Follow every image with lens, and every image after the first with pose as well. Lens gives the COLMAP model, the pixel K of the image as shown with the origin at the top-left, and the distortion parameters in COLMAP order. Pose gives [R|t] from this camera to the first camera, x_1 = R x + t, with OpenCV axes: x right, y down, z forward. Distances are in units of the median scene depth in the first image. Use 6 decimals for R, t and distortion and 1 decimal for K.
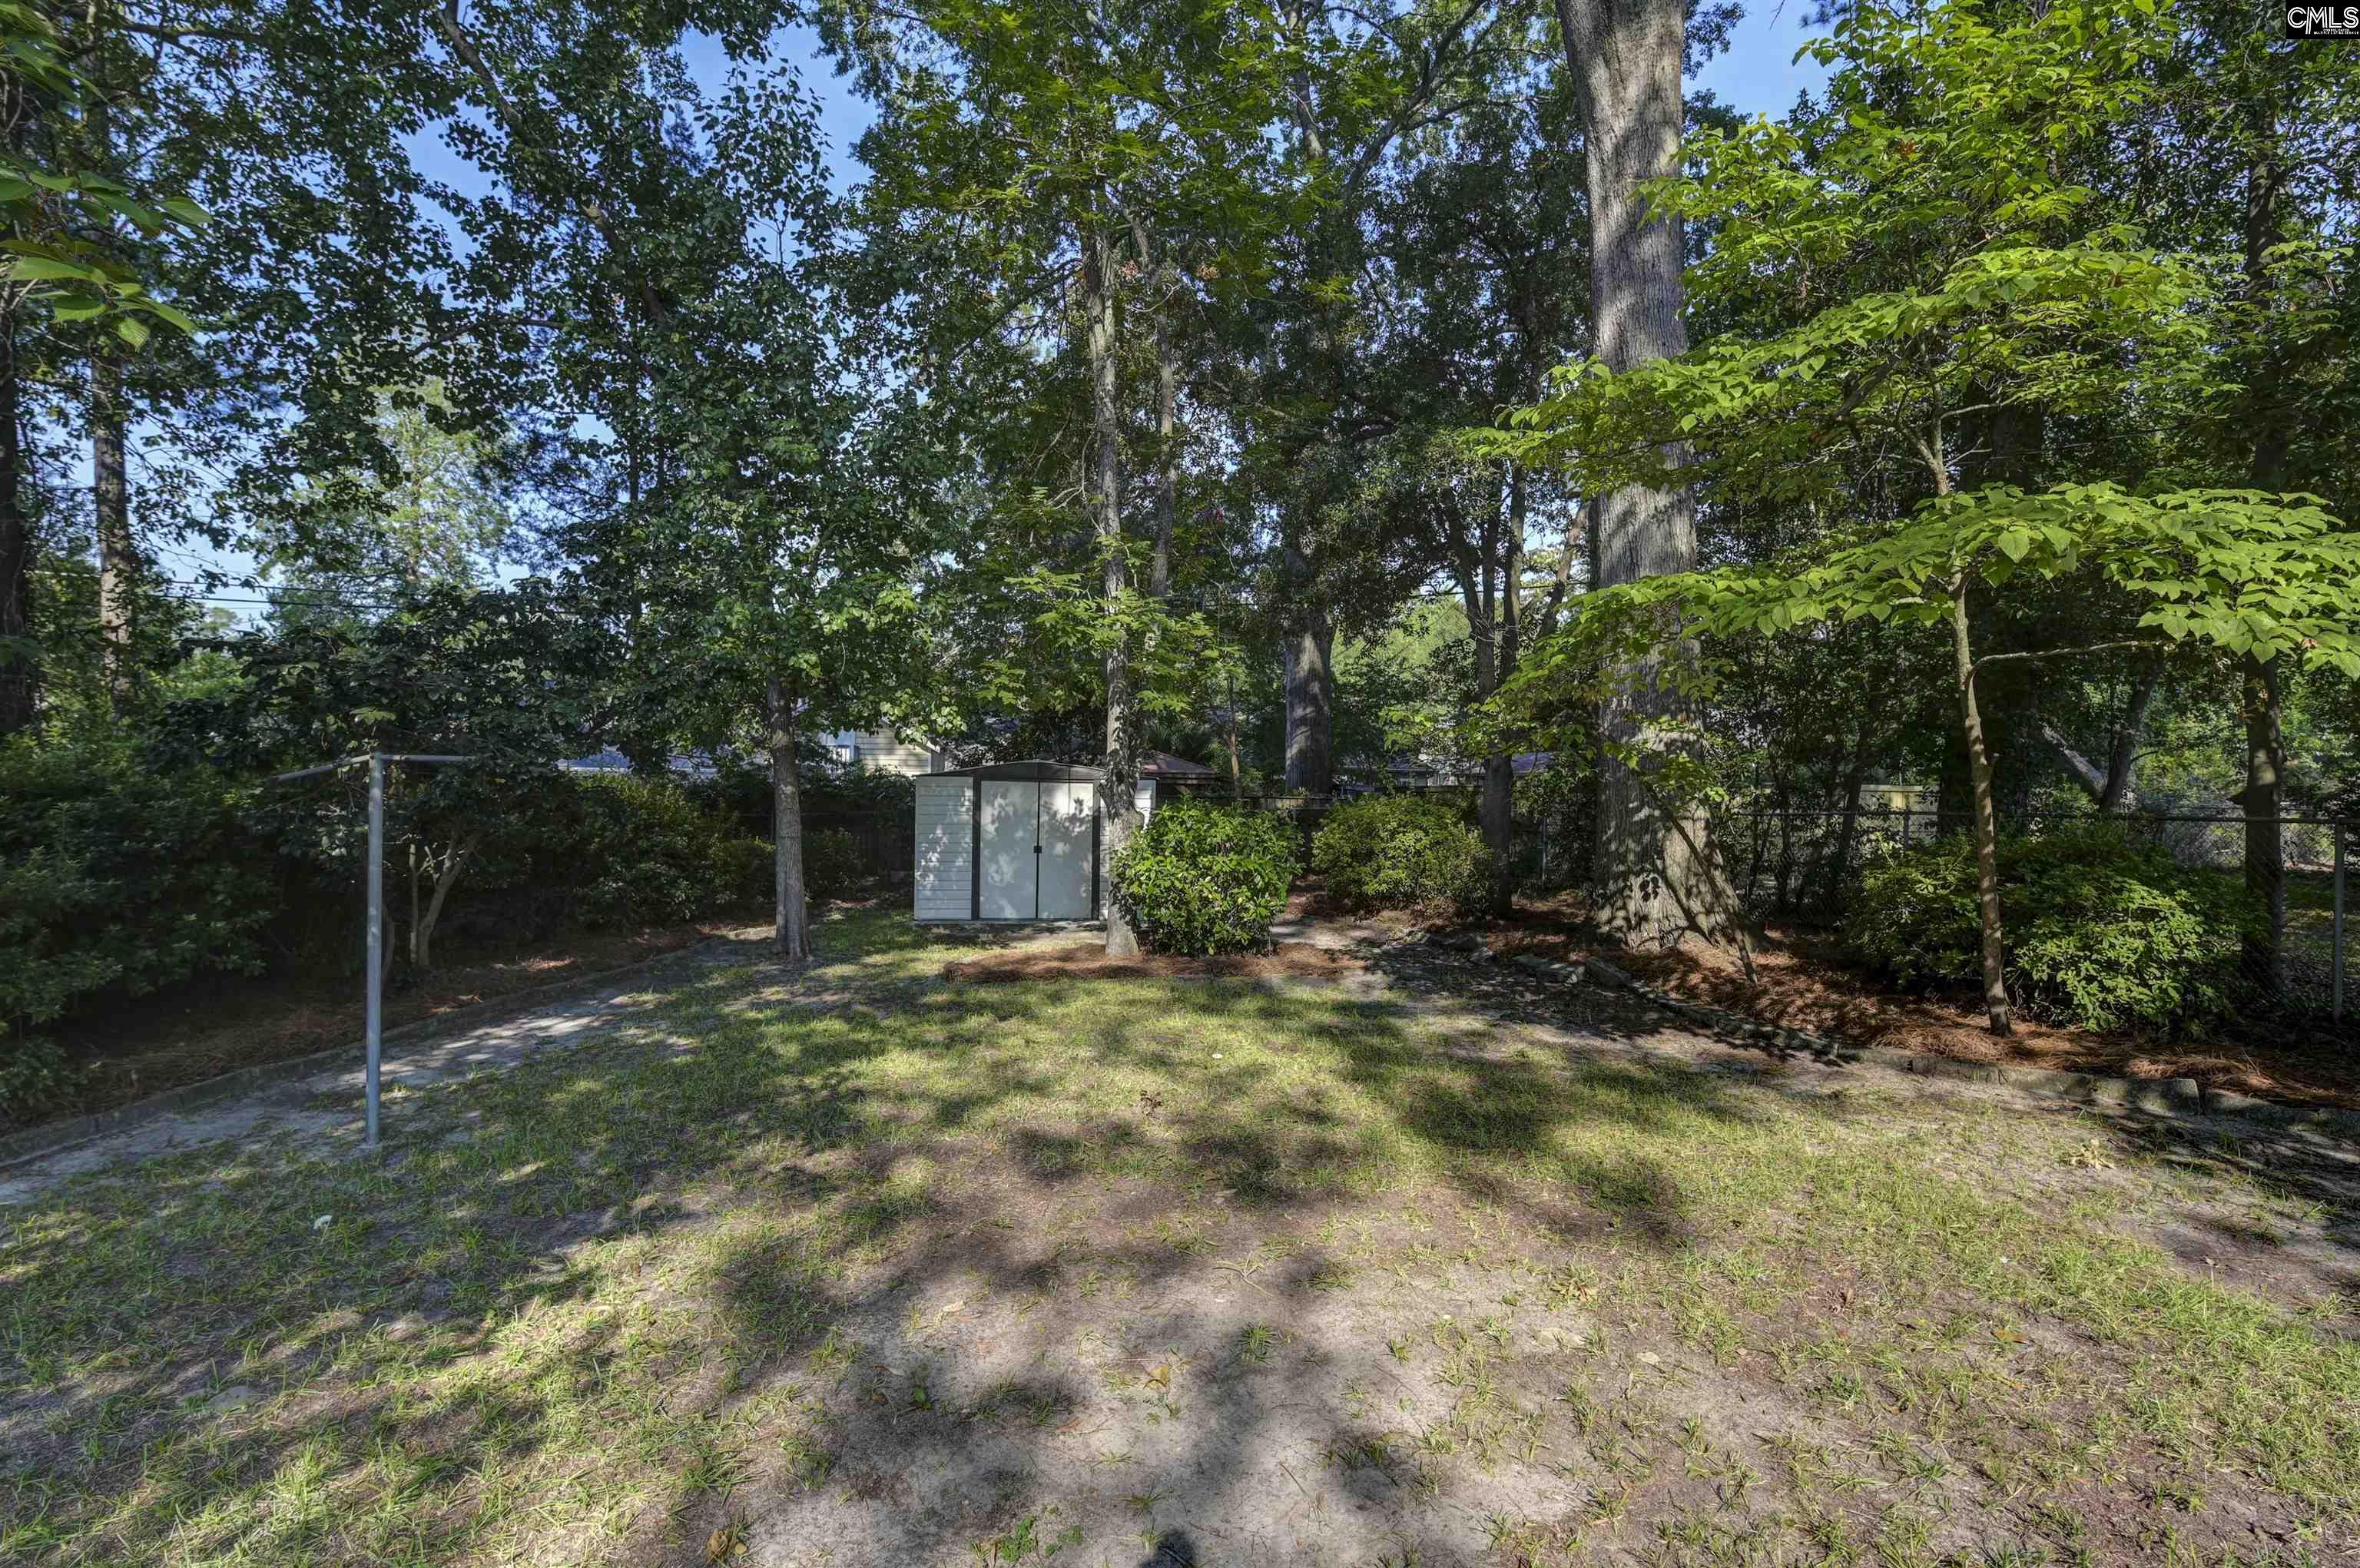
lens RADIAL K [[1017.2, 0, 1195.1], [0, 1017.2, 745.7], [0, 0, 1]] dist [-0.009675, -0.000084]
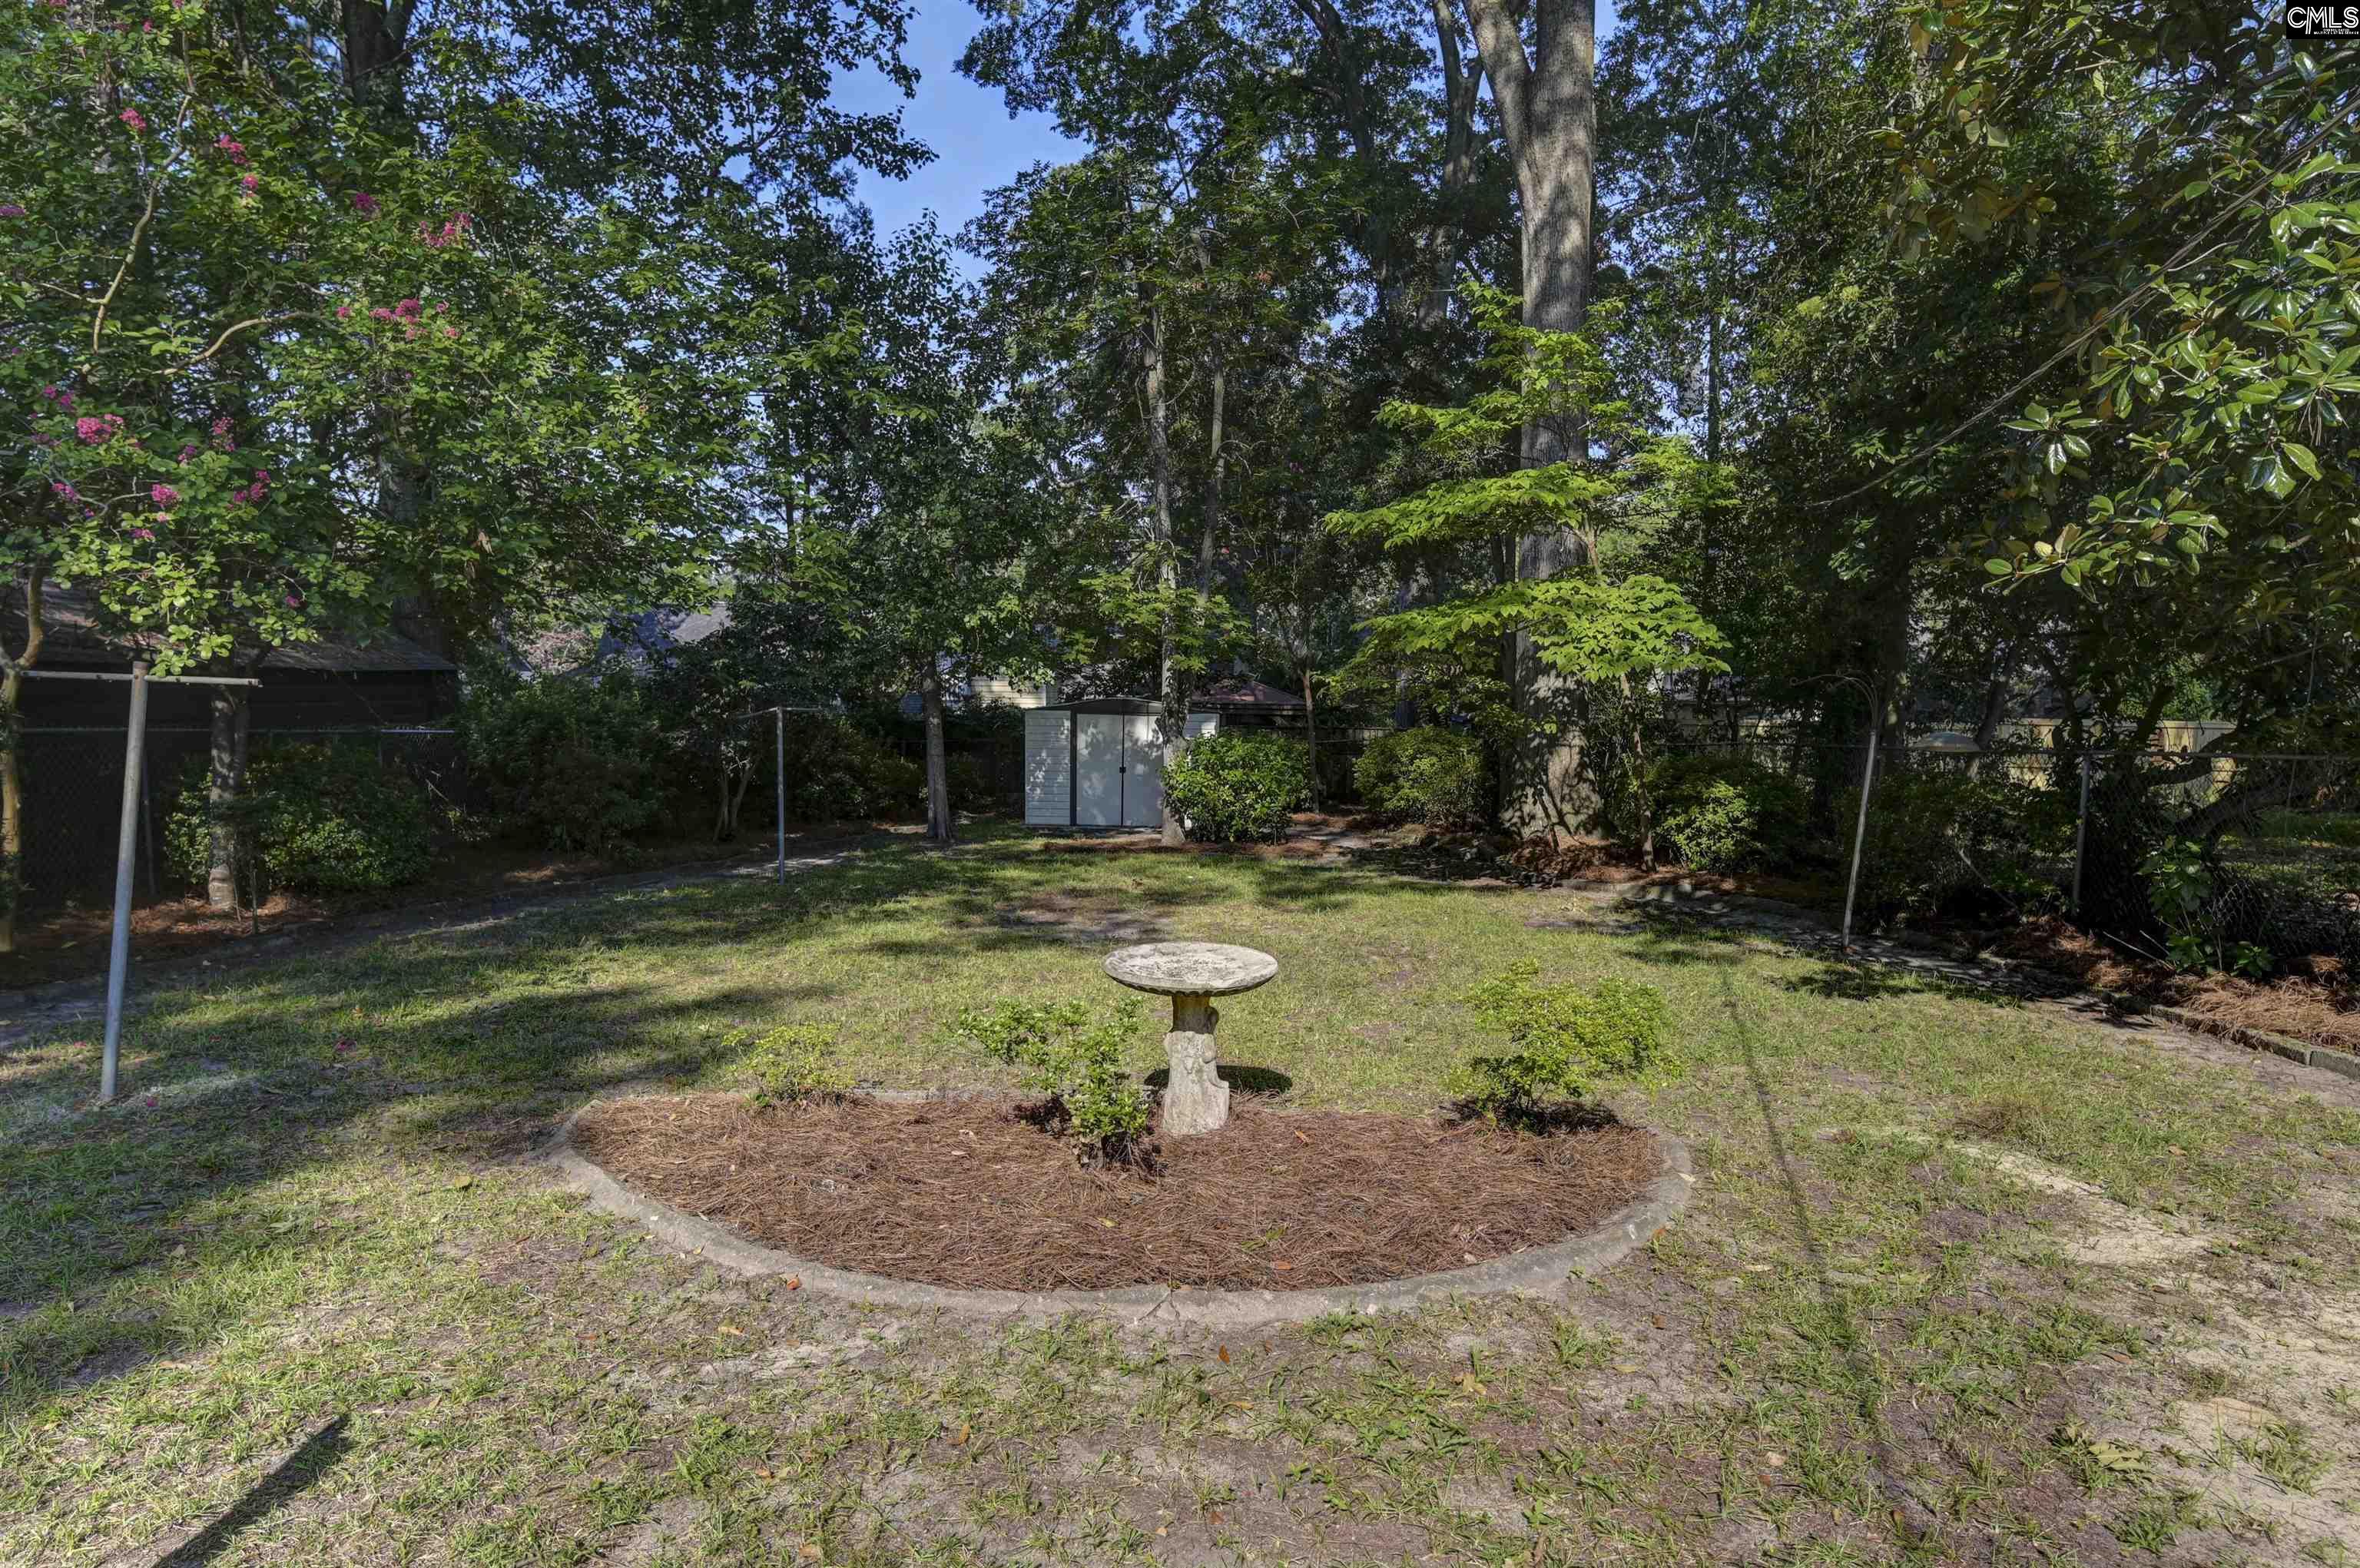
lens RADIAL K [[1424.2, 0, 1180.8], [0, 1424.2, 782.7], [0, 0, 1]] dist [0.001269, -0.000023]
pose [[0.985986, 0.012091, -0.166392, 0.250564], [0.002917, 0.995968, 0.089657, -0.045252], [0.166805, -0.088886, 0.981975, -0.845433]]
